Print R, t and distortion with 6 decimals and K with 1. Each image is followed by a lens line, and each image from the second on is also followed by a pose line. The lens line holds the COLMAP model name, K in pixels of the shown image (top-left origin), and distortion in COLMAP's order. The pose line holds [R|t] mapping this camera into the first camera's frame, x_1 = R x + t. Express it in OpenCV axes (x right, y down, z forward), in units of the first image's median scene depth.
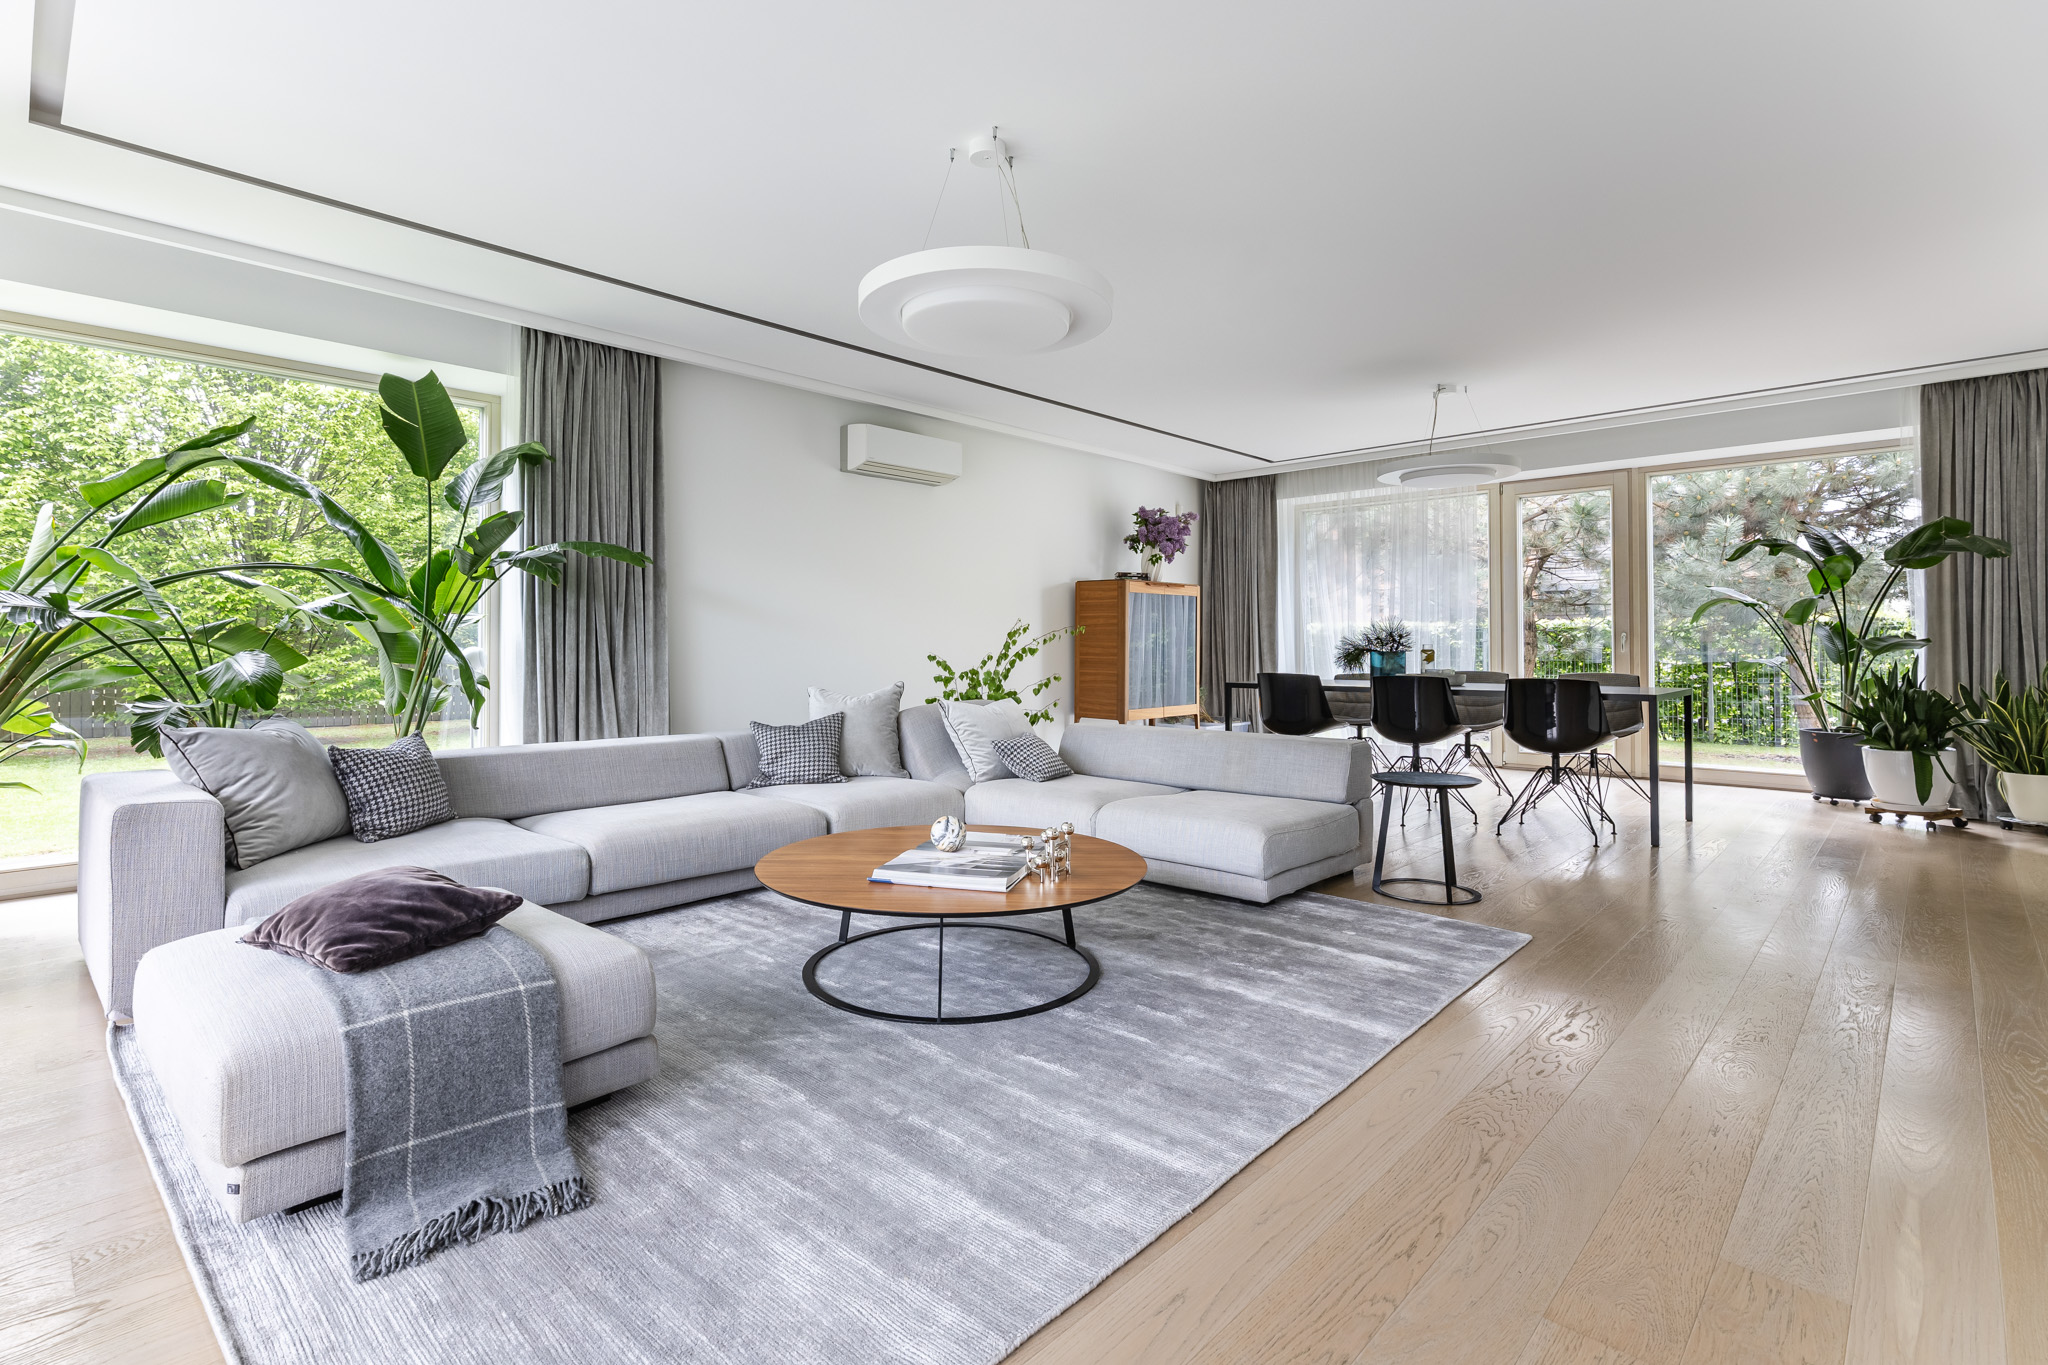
lens RADIAL K [[961.6, 0, 969.3], [0, 961.6, 647.5], [0, 0, 1]] dist [0.002644, -0.000269]
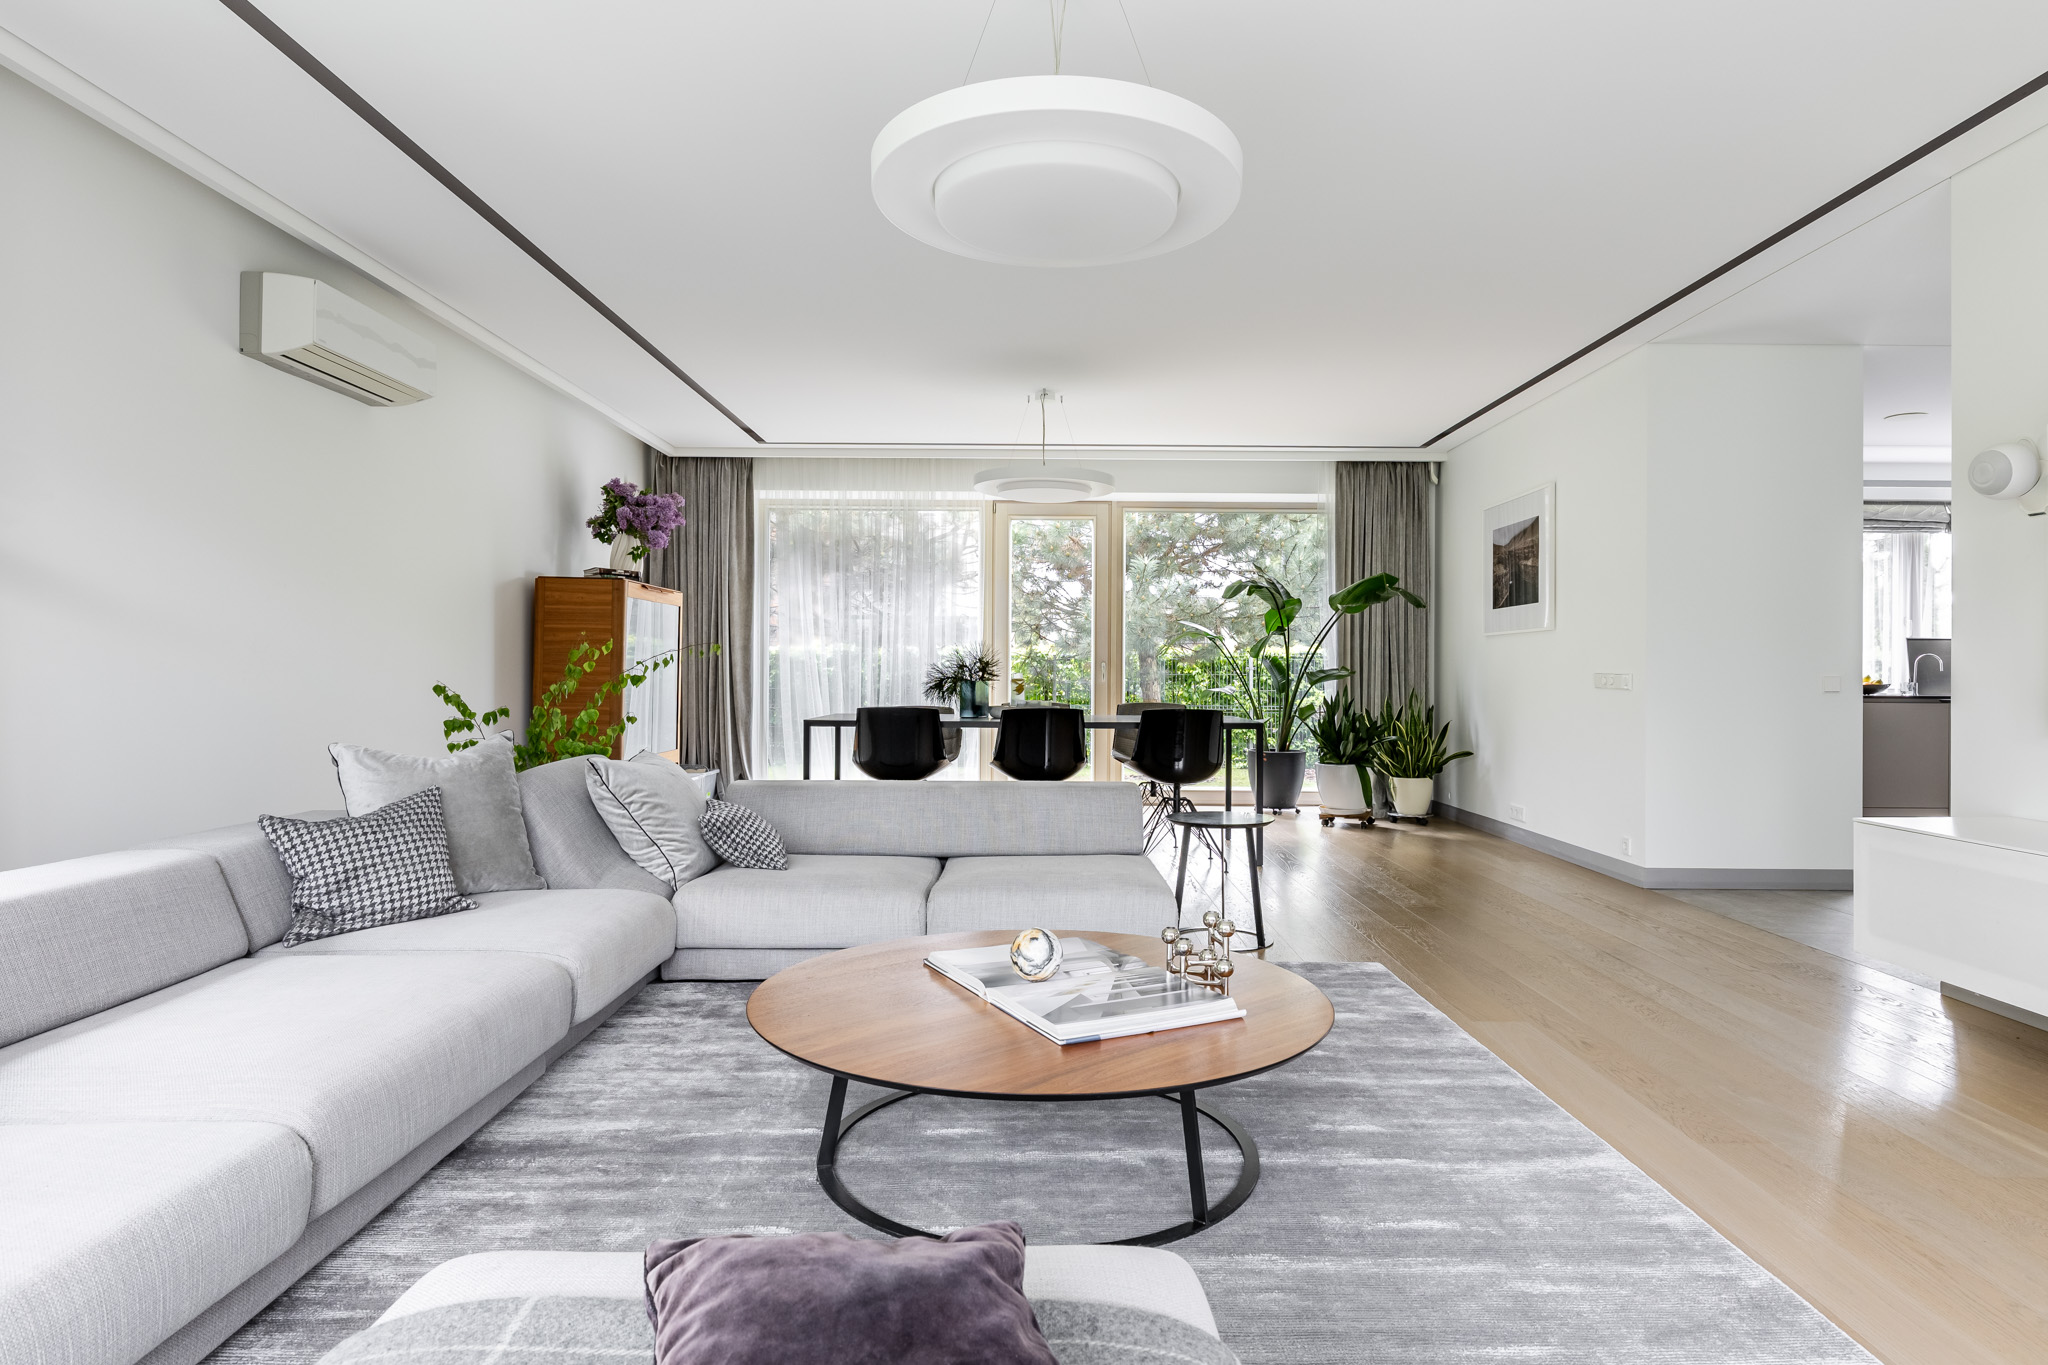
lens RADIAL K [[1174.7, 0, 1023.7], [0, 1174.7, 689.1], [0, 0, 1]] dist [-0.001497, -0.000164]
pose [[0.711950, -0.003246, 0.702223, -0.308837], [-0.006433, 0.999917, 0.011144, -0.000782], [-0.702201, -0.012451, 0.711870, 0.215575]]
